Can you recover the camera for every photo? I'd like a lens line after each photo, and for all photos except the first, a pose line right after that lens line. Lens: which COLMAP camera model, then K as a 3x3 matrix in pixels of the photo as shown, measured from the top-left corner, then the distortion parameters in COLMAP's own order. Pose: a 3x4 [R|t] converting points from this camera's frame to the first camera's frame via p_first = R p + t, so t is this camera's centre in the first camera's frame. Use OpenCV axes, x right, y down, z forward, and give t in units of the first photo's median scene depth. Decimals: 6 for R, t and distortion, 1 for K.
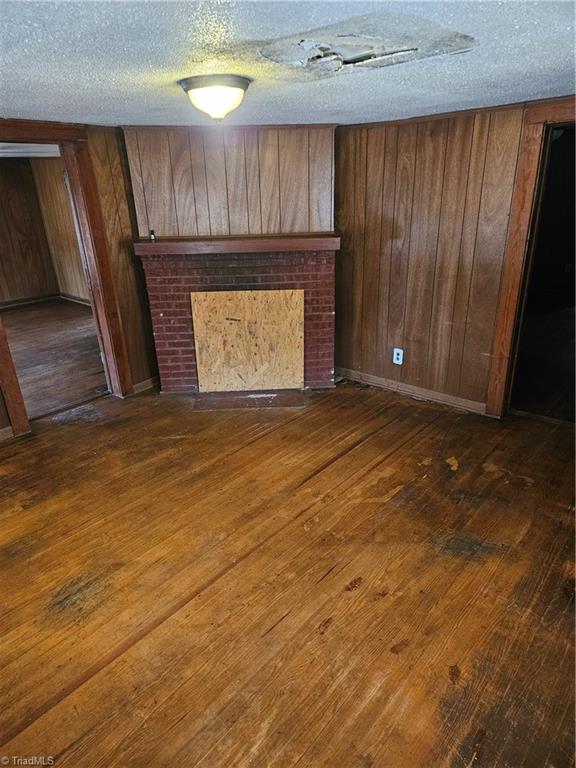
lens RADIAL K [[511.3, 0, 288.0], [0, 511.3, 384.0], [0, 0, 1]] dist [0.045306, 0.000290]
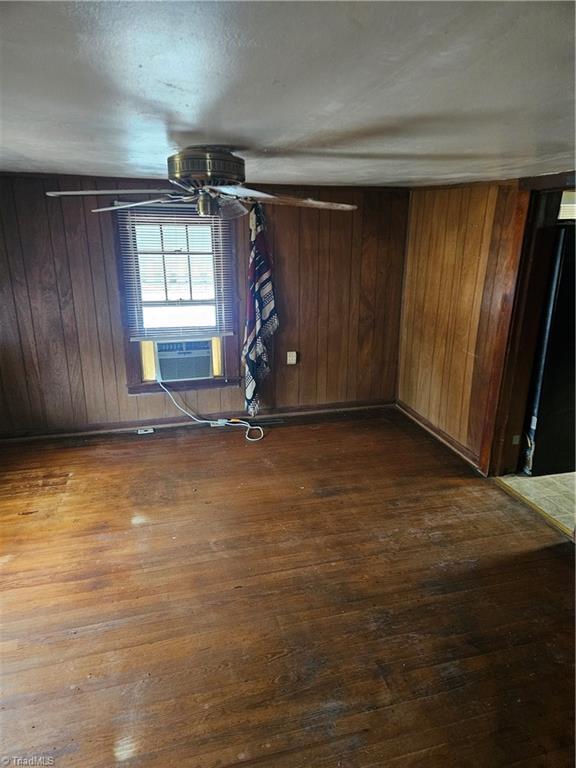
lens RADIAL K [[511.3, 0, 288.0], [0, 511.3, 384.0], [0, 0, 1]] dist [0.045306, 0.000290]
pose [[0.825426, 0.197539, -0.528819, -0.242857], [-0.237918, 0.971247, -0.008556, -0.168393], [0.511924, 0.132878, 0.848692, 0.435258]]
